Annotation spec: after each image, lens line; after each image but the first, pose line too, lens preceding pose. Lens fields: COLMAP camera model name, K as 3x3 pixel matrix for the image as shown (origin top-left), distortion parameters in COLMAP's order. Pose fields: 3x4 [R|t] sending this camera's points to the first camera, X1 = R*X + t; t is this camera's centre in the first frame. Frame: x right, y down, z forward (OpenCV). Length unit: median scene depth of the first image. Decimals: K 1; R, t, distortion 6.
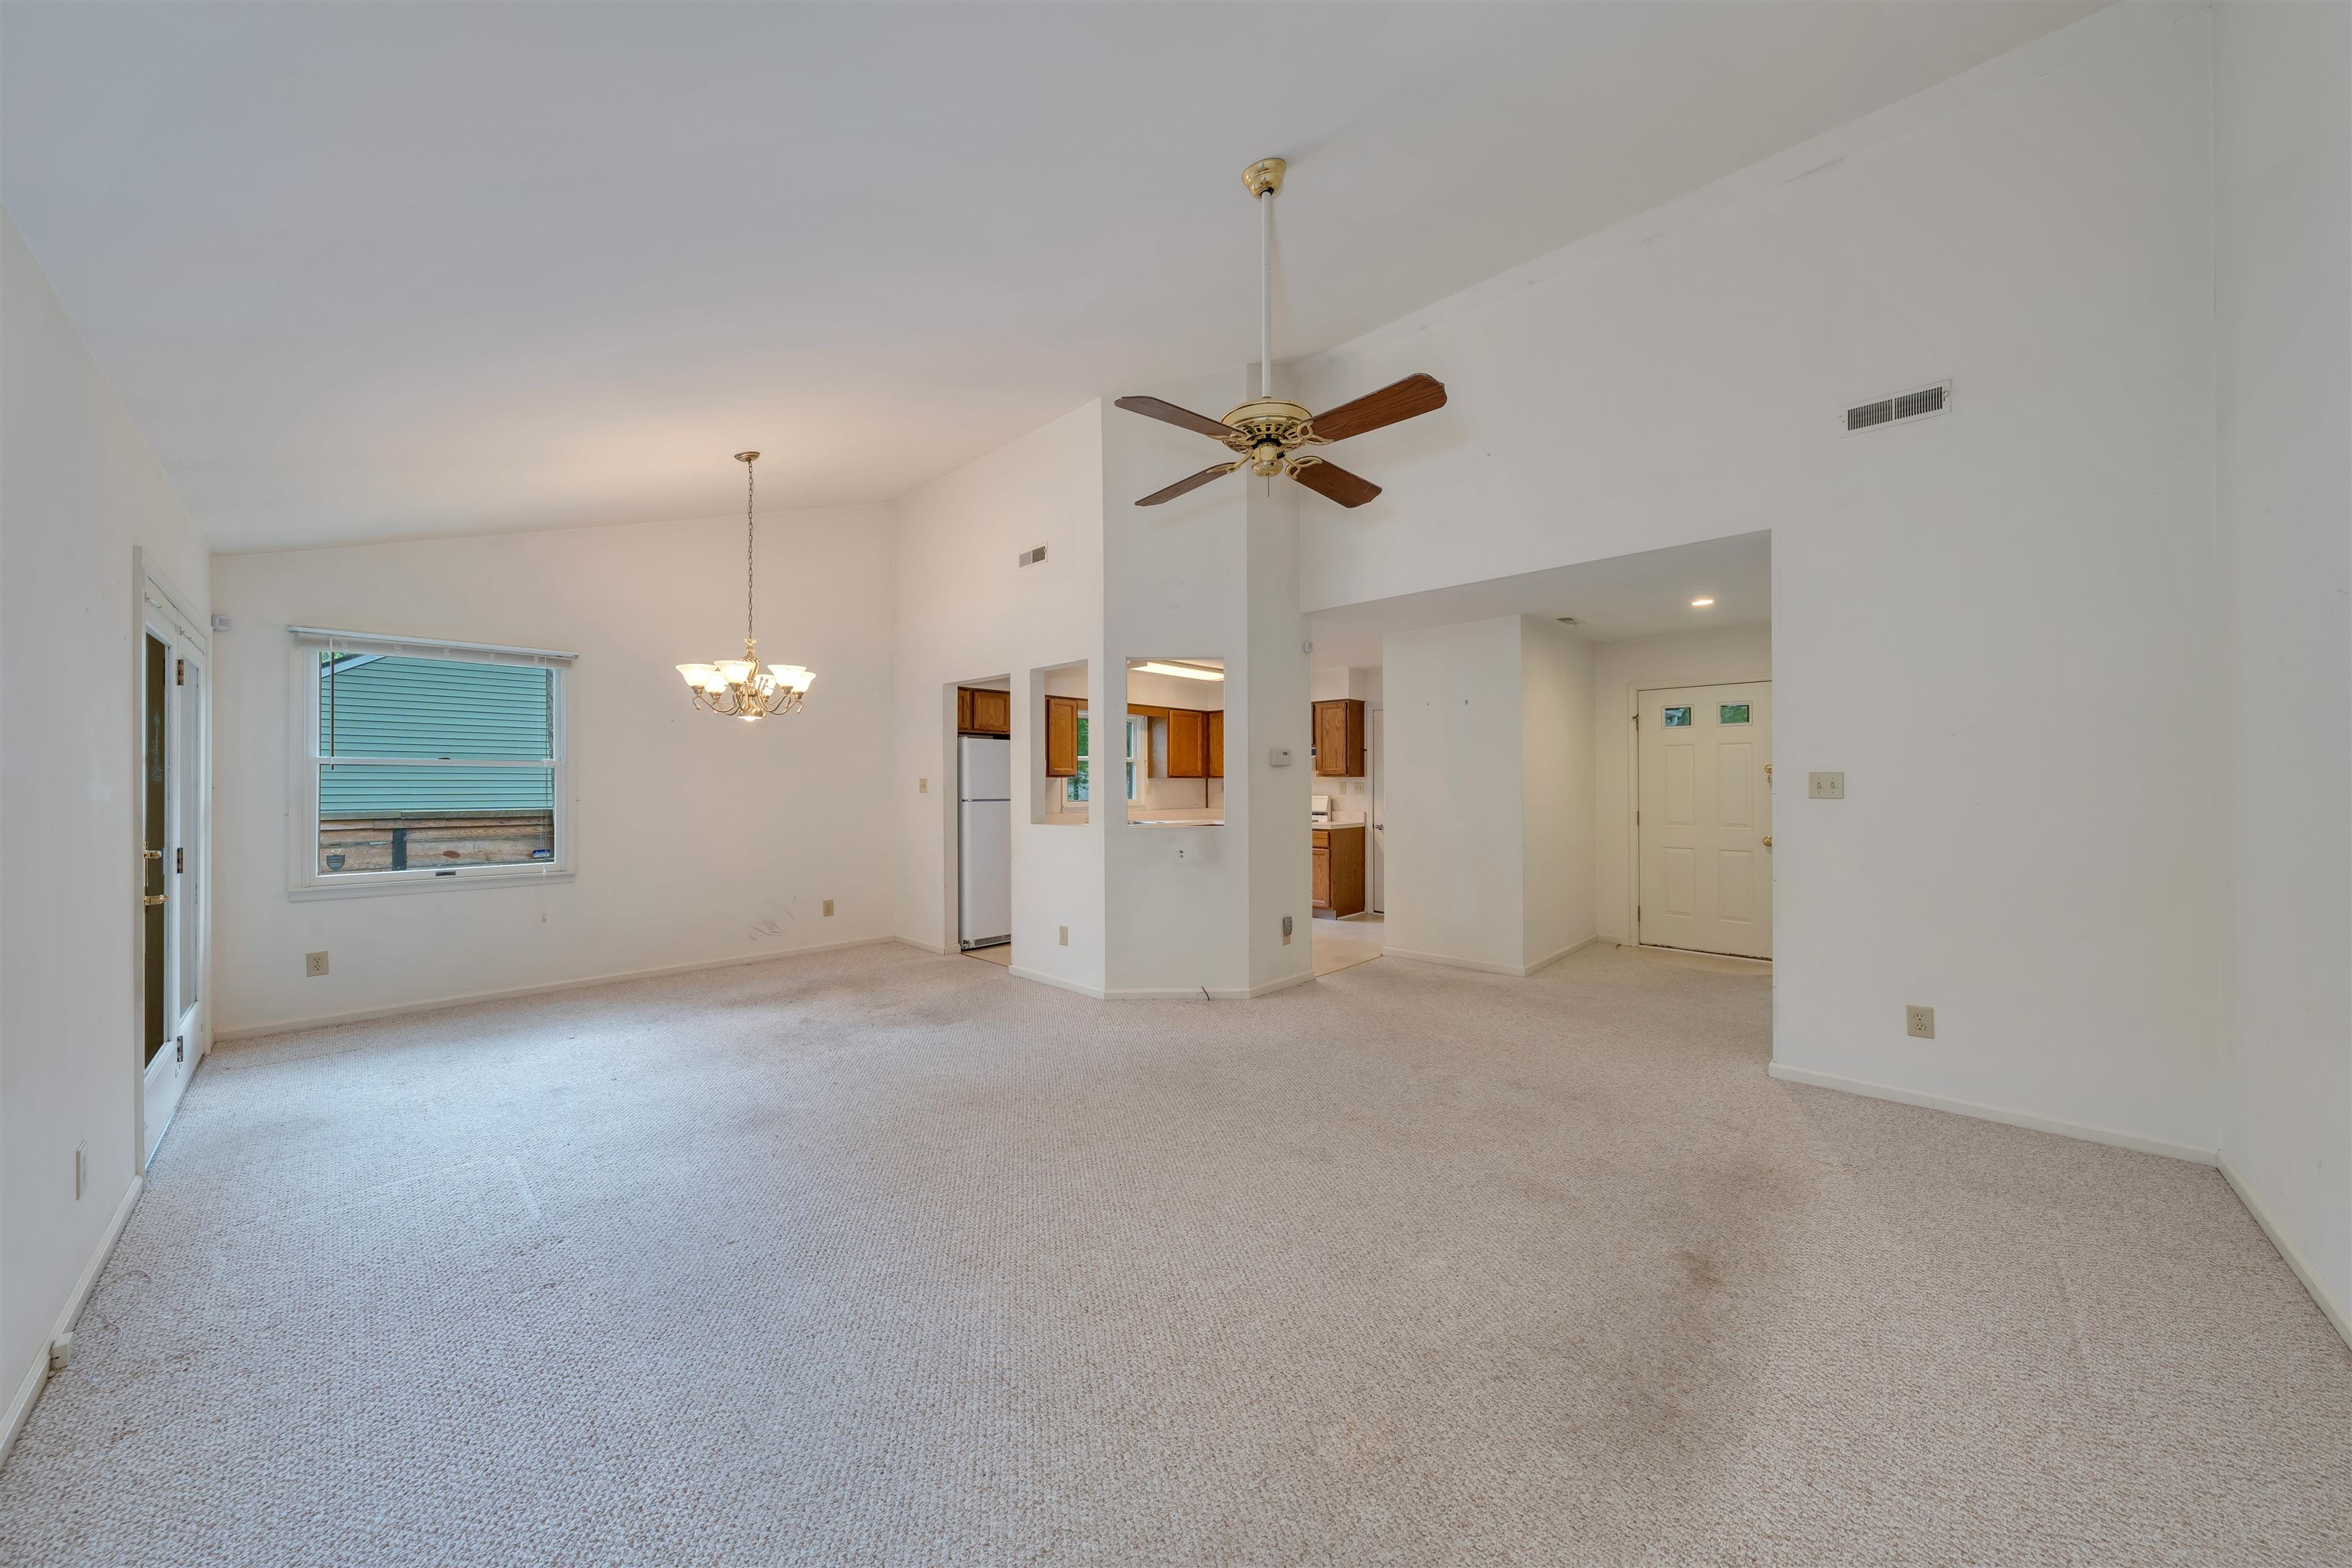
lens RADIAL K [[798.9, 0, 1176.0], [0, 798.9, 784.0], [0, 0, 1]] dist [0.000458, -0.000060]
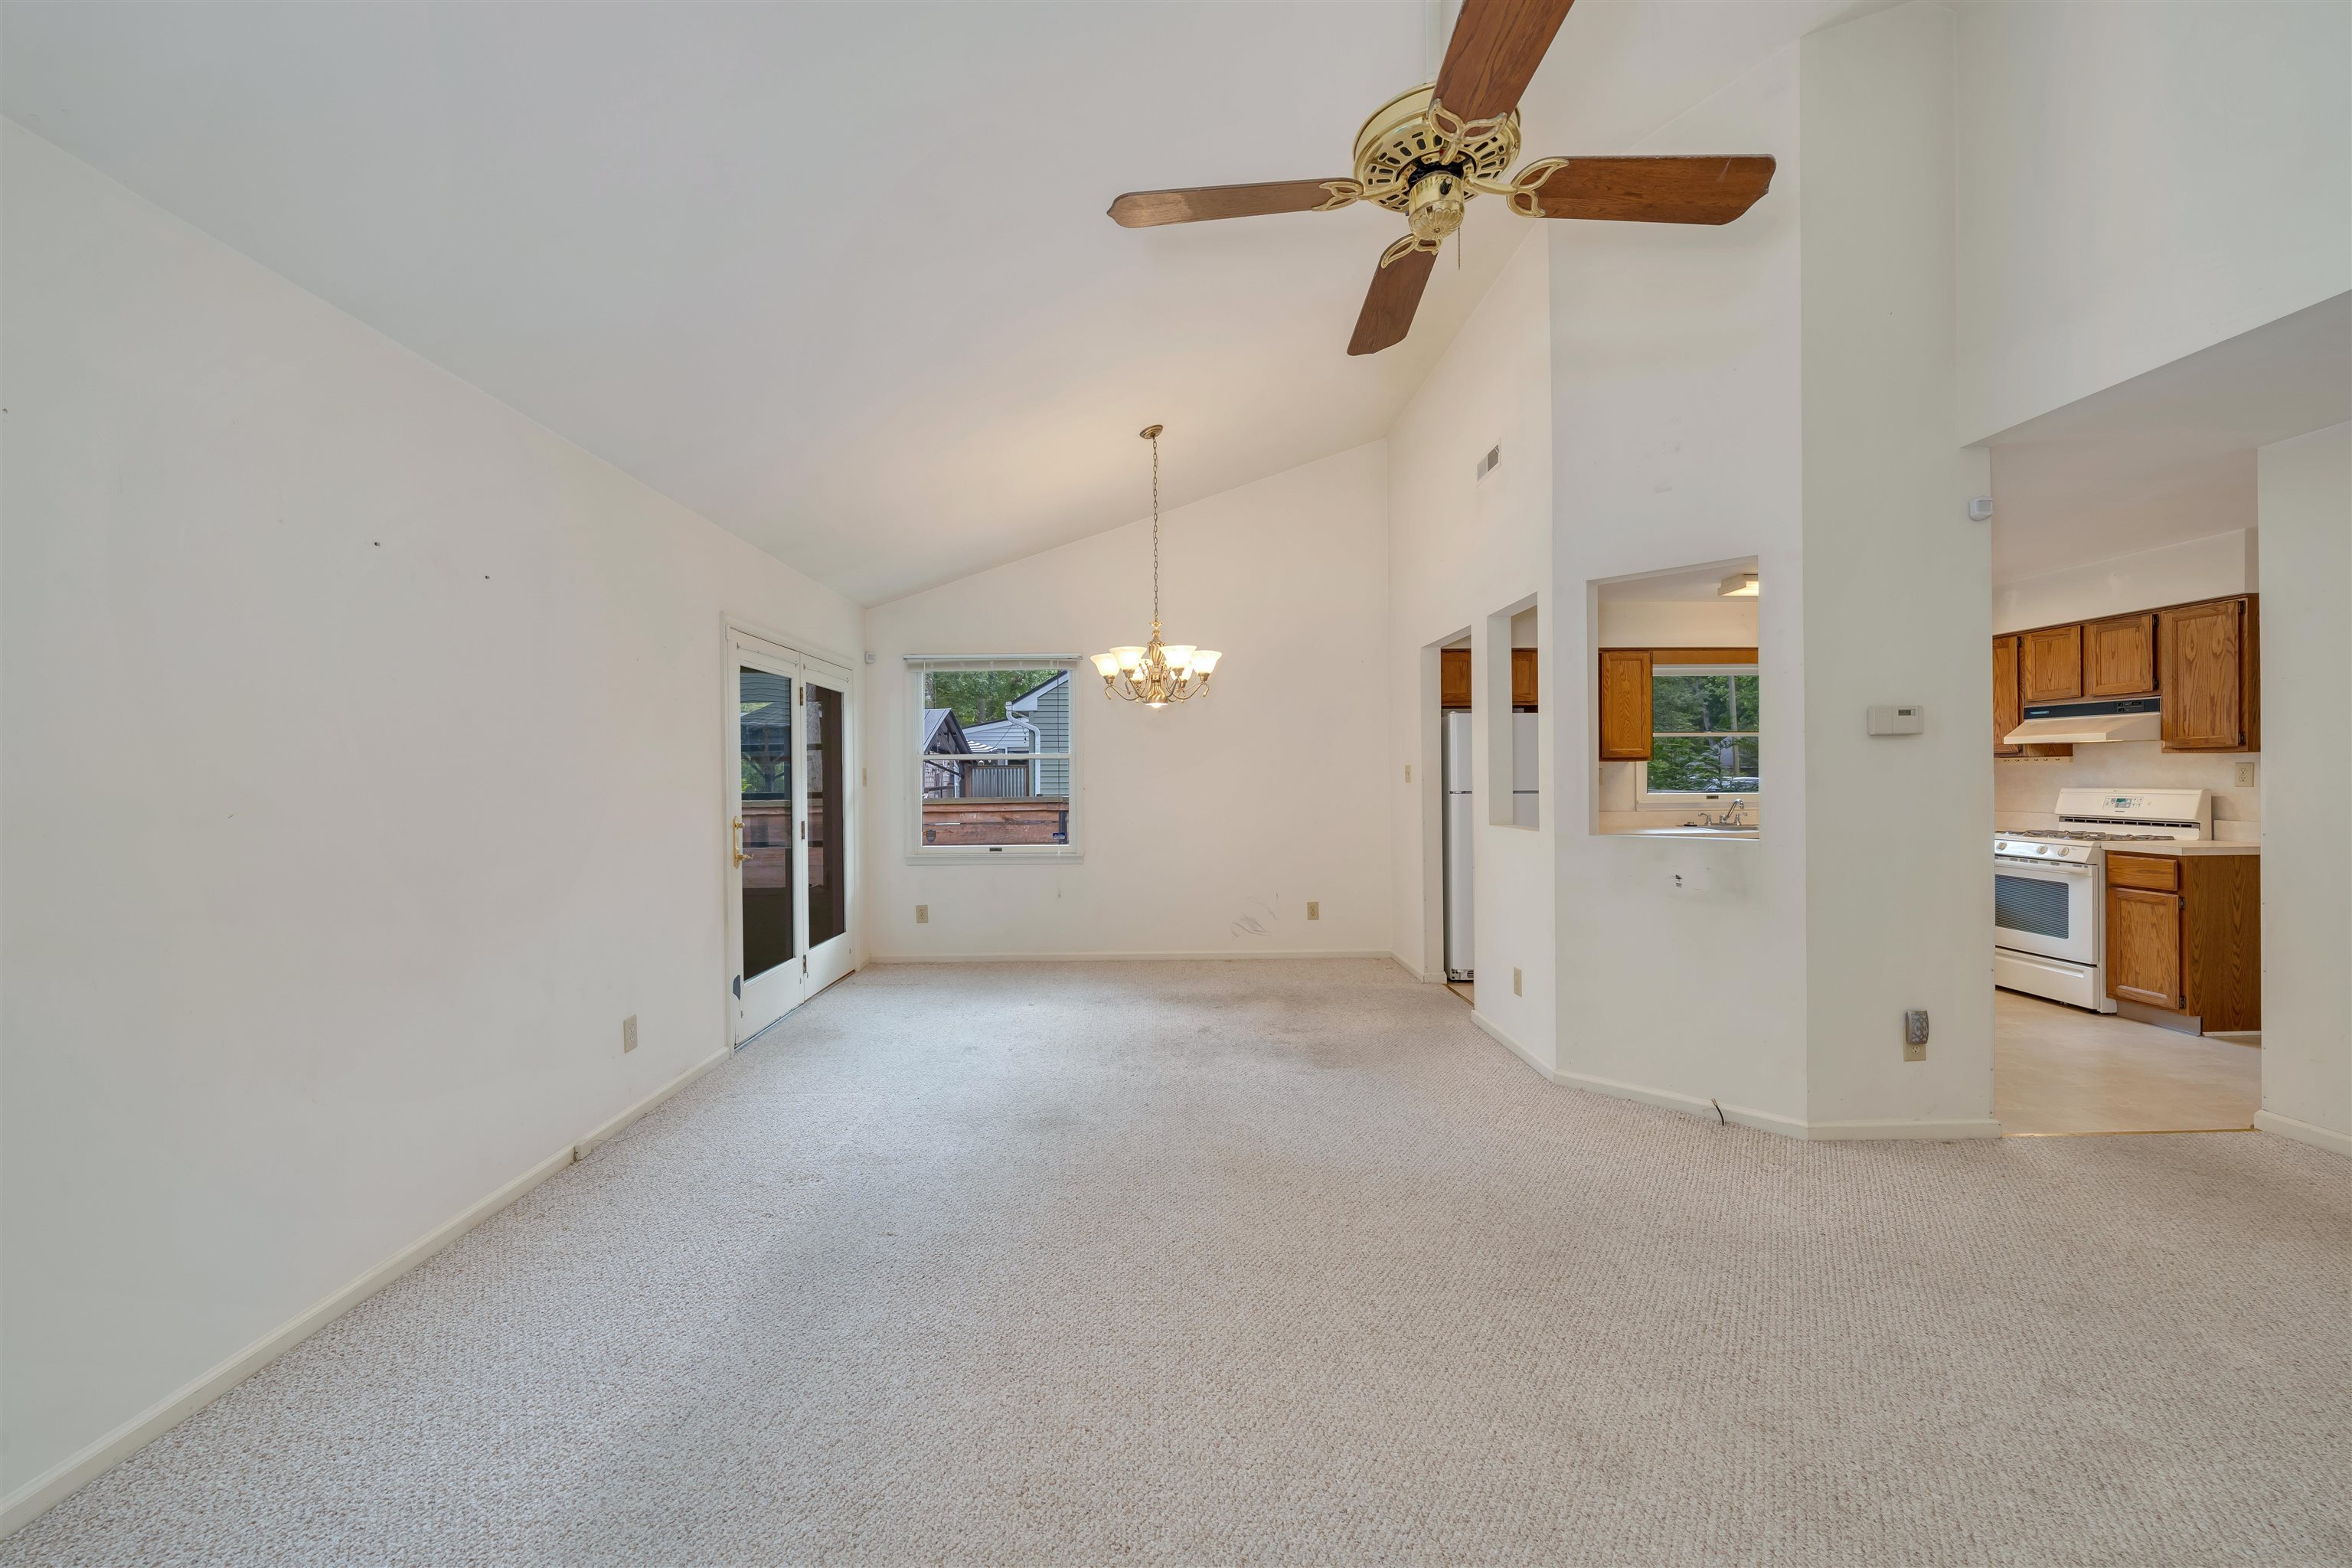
lens RADIAL K [[920.5, 0, 1176.0], [0, 920.5, 784.0], [0, 0, 1]] dist [0.000818, -0.000291]
pose [[0.708200, 0.002908, -0.706006, 0.237123], [0.006877, 0.999916, 0.011017, 0.000455], [0.705978, -0.012657, 0.708120, 0.207923]]
